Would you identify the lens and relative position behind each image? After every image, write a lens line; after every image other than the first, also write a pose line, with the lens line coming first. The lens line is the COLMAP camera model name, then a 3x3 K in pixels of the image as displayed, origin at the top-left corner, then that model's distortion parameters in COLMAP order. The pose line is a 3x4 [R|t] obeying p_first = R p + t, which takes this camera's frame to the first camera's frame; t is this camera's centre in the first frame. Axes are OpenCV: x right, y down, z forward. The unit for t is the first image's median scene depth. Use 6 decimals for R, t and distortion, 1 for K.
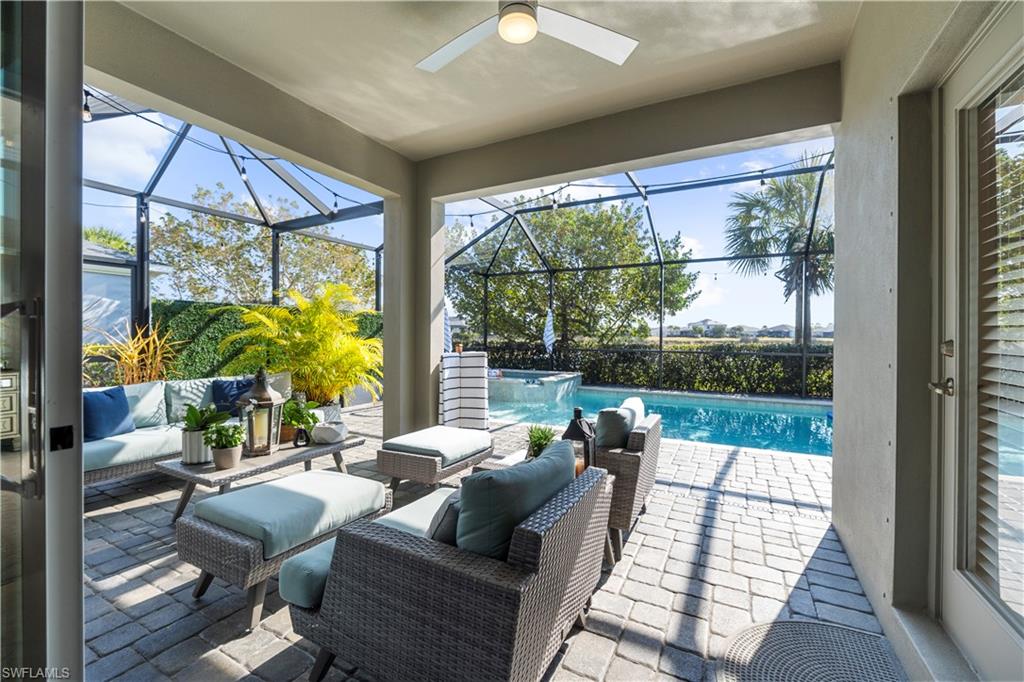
lens RADIAL K [[427.1, 0, 509.7], [0, 427.1, 337.8], [0, 0, 1]] dist [-0.007962, -0.000164]
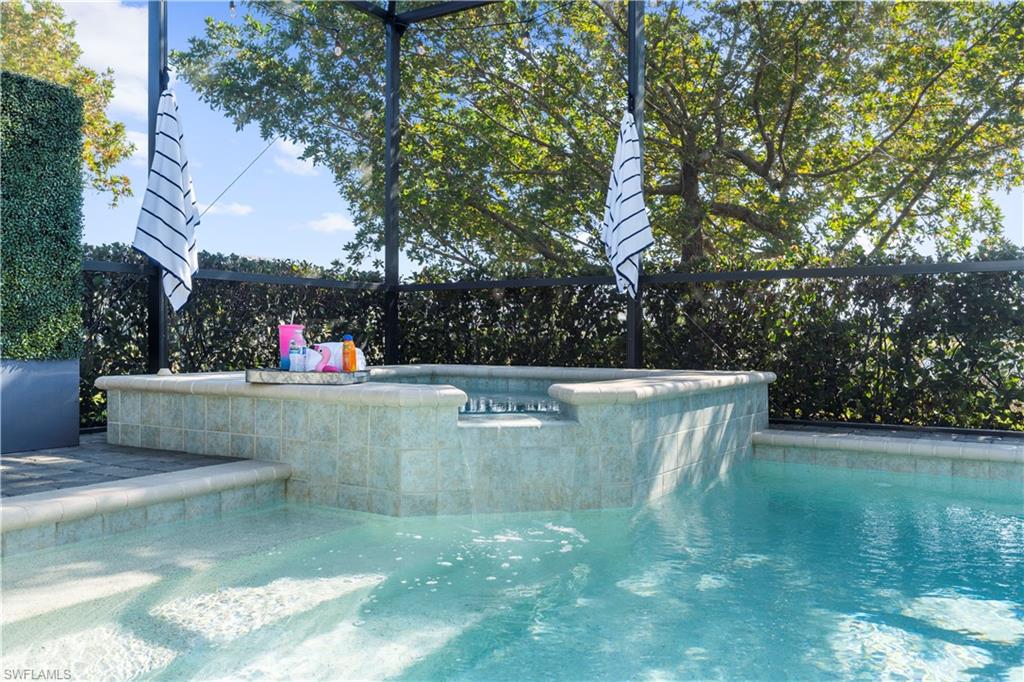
lens RADIAL K [[860.5, 0, 512.8], [0, 860.5, 339.8], [0, 0, 1]] dist [0.016399, 0.003402]
pose [[0.997772, -0.000014, -0.066718, 0.061346], [-0.000216, 0.999994, -0.003439, 0.063130], [0.066717, 0.003446, 0.997766, 0.511316]]
